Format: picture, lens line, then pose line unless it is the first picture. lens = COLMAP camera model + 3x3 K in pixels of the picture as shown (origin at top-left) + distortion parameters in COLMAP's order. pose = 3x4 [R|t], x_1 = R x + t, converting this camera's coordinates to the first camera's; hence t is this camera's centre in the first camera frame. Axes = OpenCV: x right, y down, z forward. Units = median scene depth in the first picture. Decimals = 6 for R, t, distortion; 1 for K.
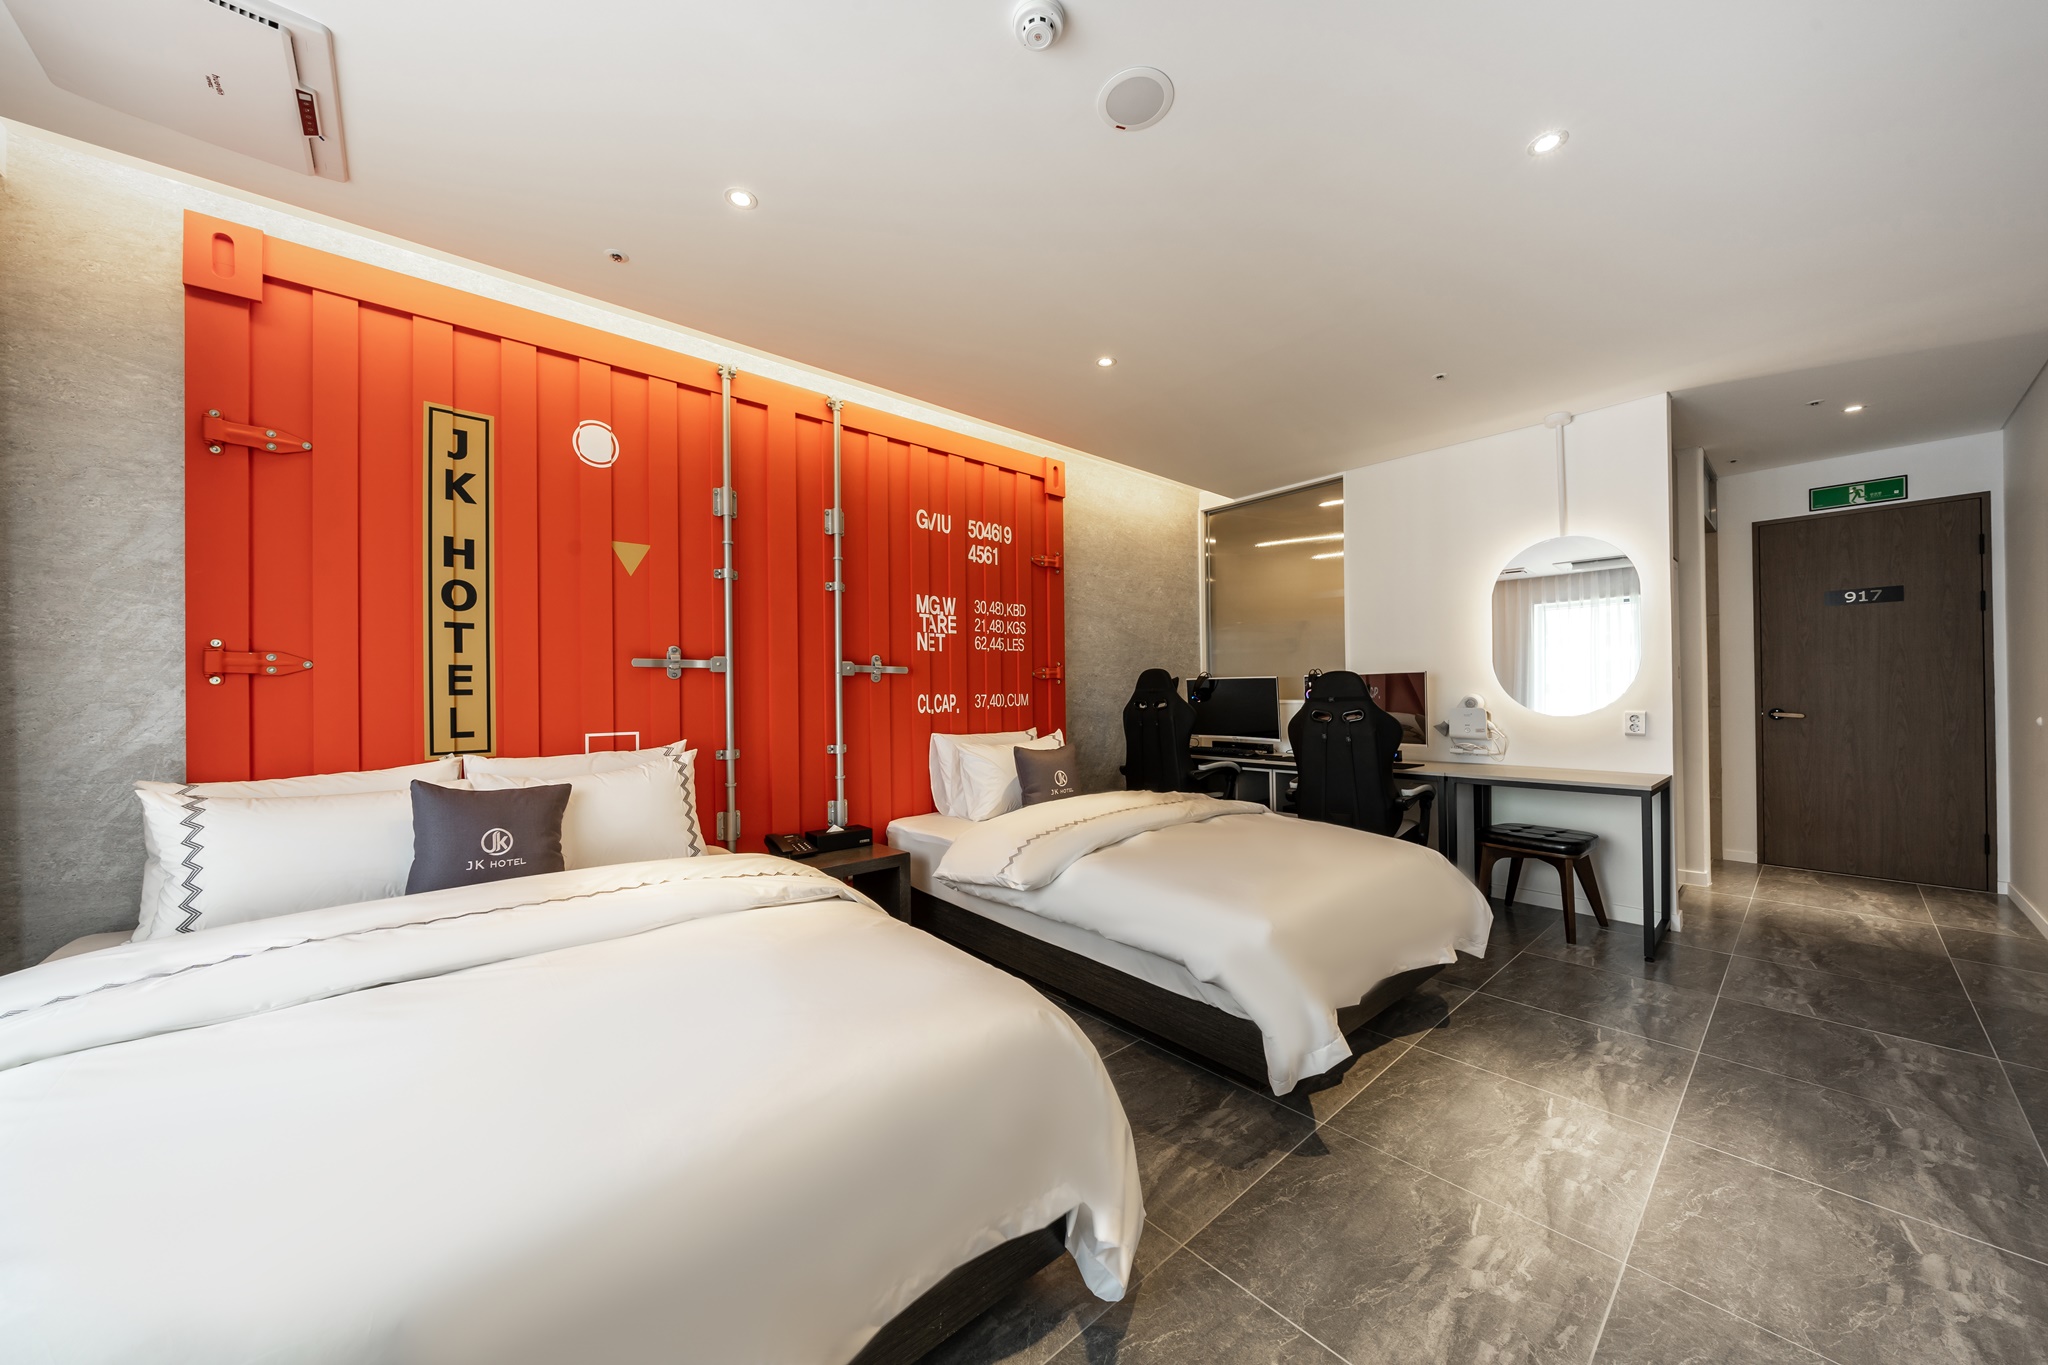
lens RADIAL K [[705.5, 0, 1024.0], [0, 705.5, 682.5], [0, 0, 1]] dist [0.026149, -0.000030]
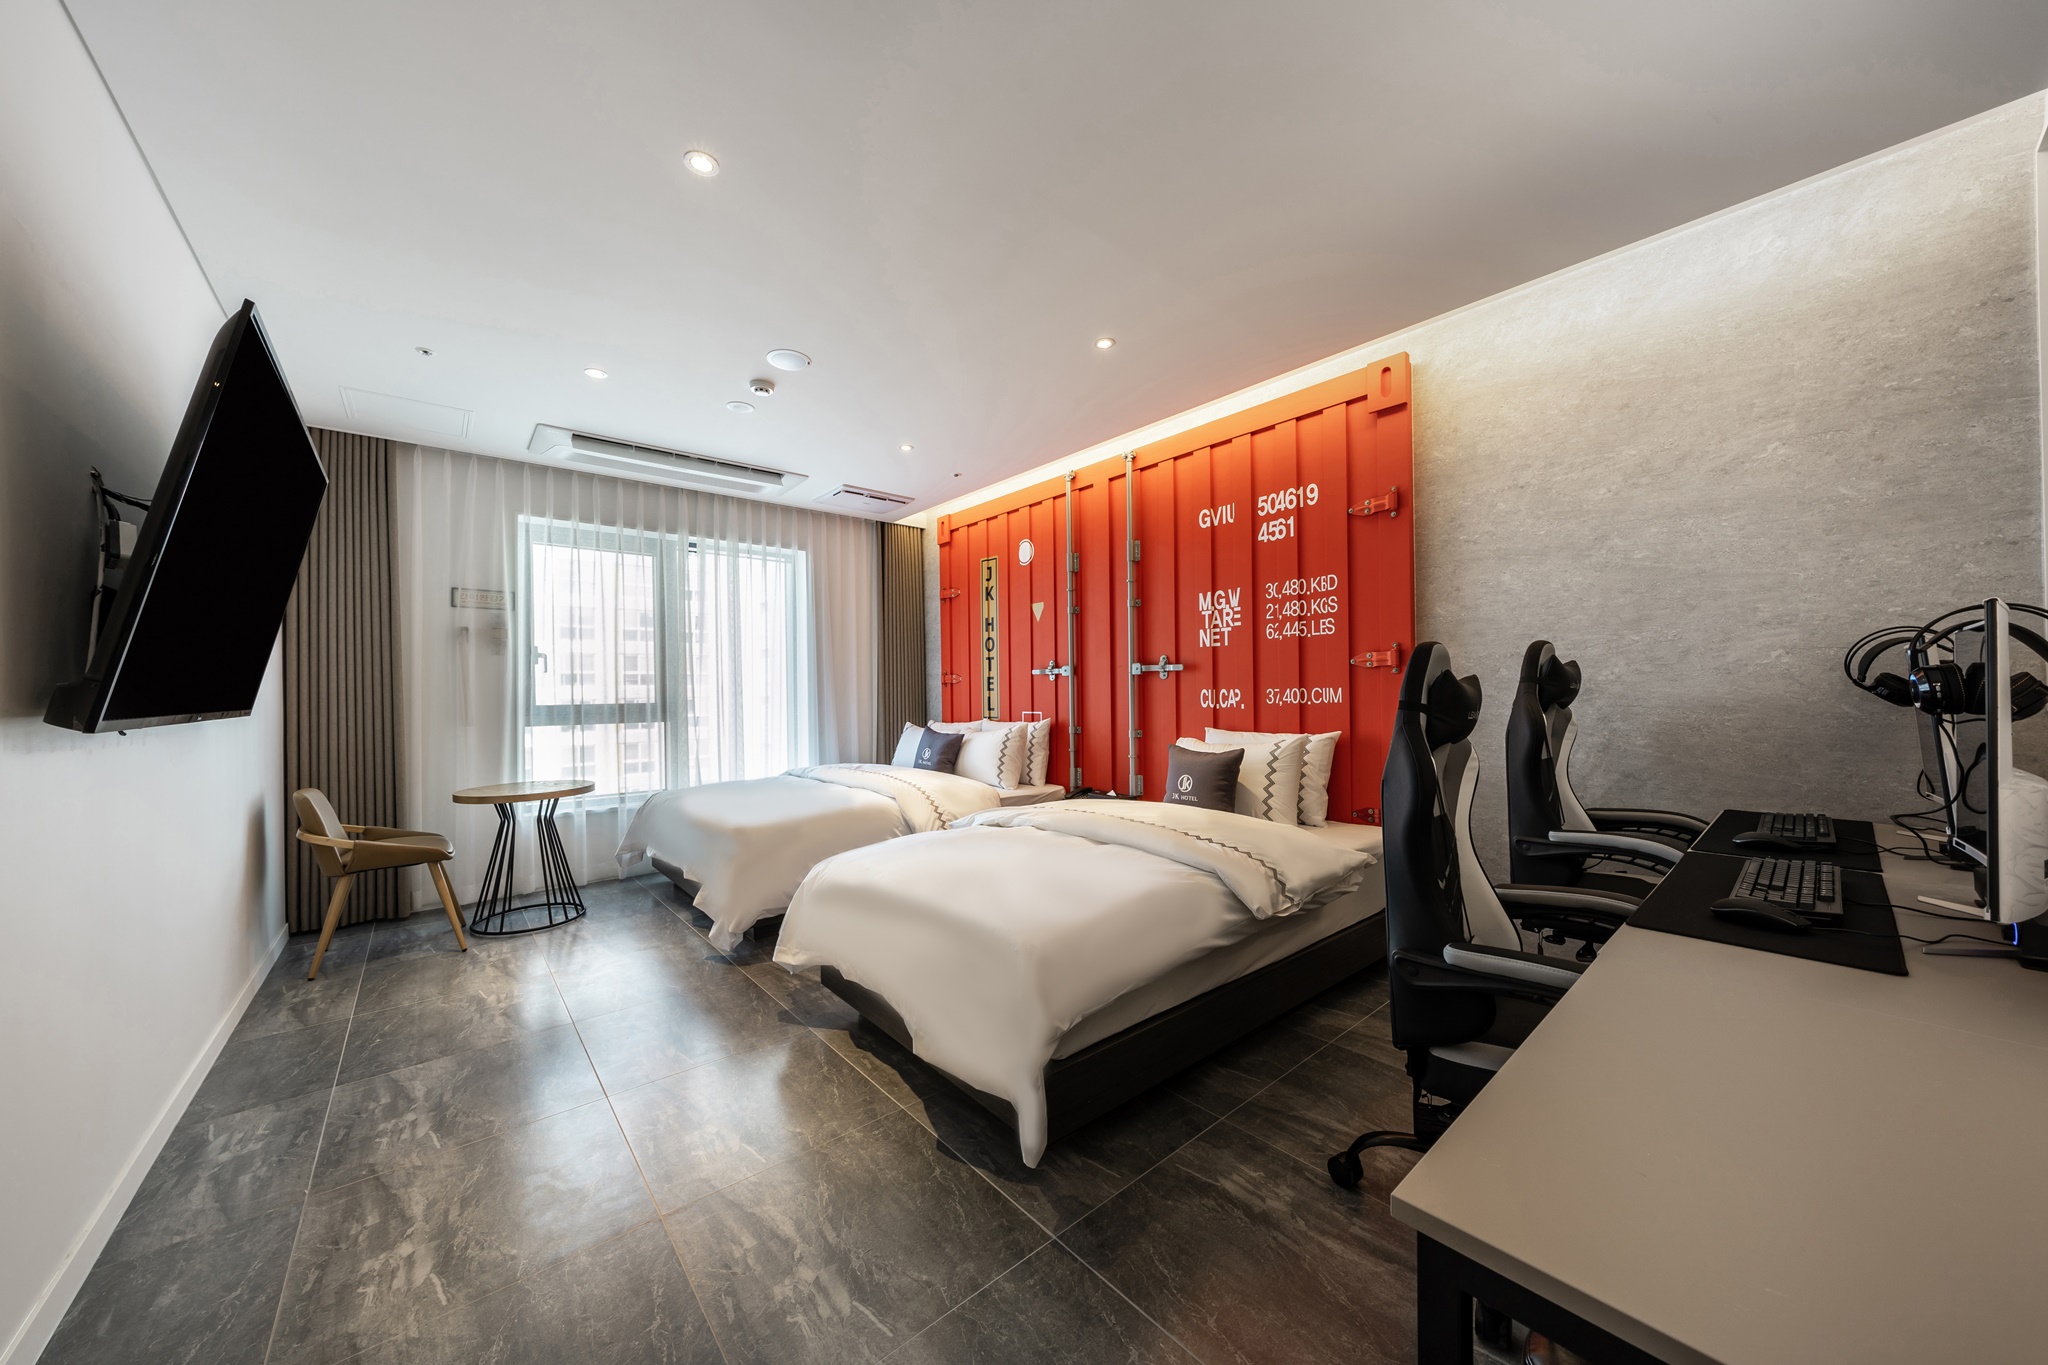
lens RADIAL K [[706.8, 0, 1020.3], [0, 706.8, 686.6], [0, 0, 1]] dist [0.005043, -0.000166]
pose [[-0.007425, 0.000487, -0.999972, 0.872897], [0.029223, 0.999573, 0.000270, 0.004638], [0.999545, -0.029220, -0.007436, 0.722216]]
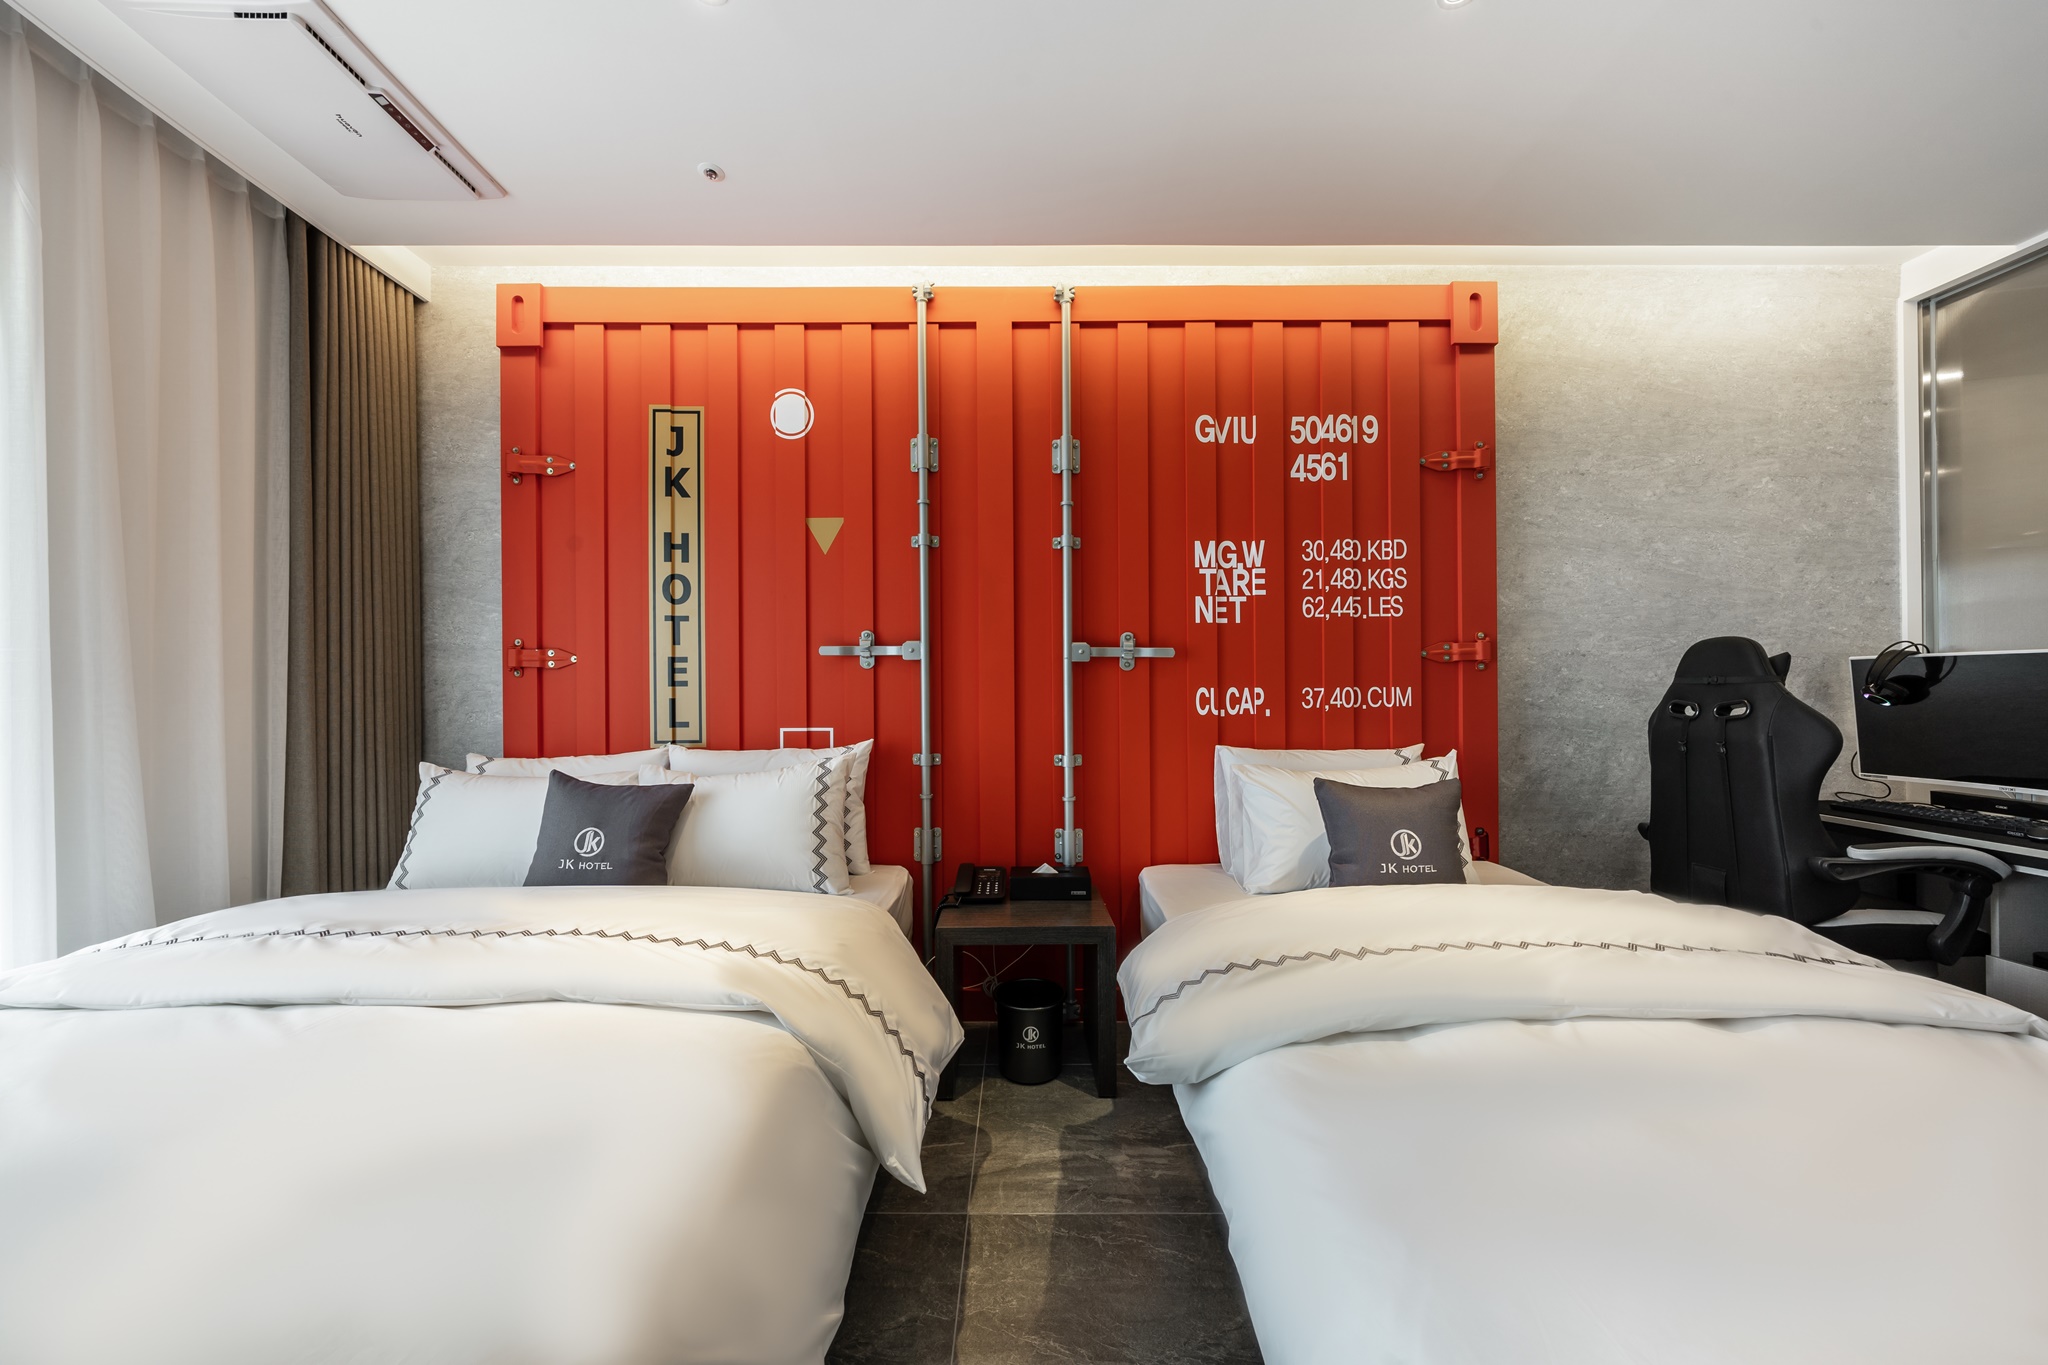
lens RADIAL K [[706.8, 0, 1020.3], [0, 706.8, 686.6], [0, 0, 1]] dist [0.005043, -0.000166]
pose [[0.758254, 0.003060, -0.651952, 0.162370], [0.007824, 0.999874, 0.013792, 0.005253], [0.651912, -0.015559, 0.758135, 0.360499]]
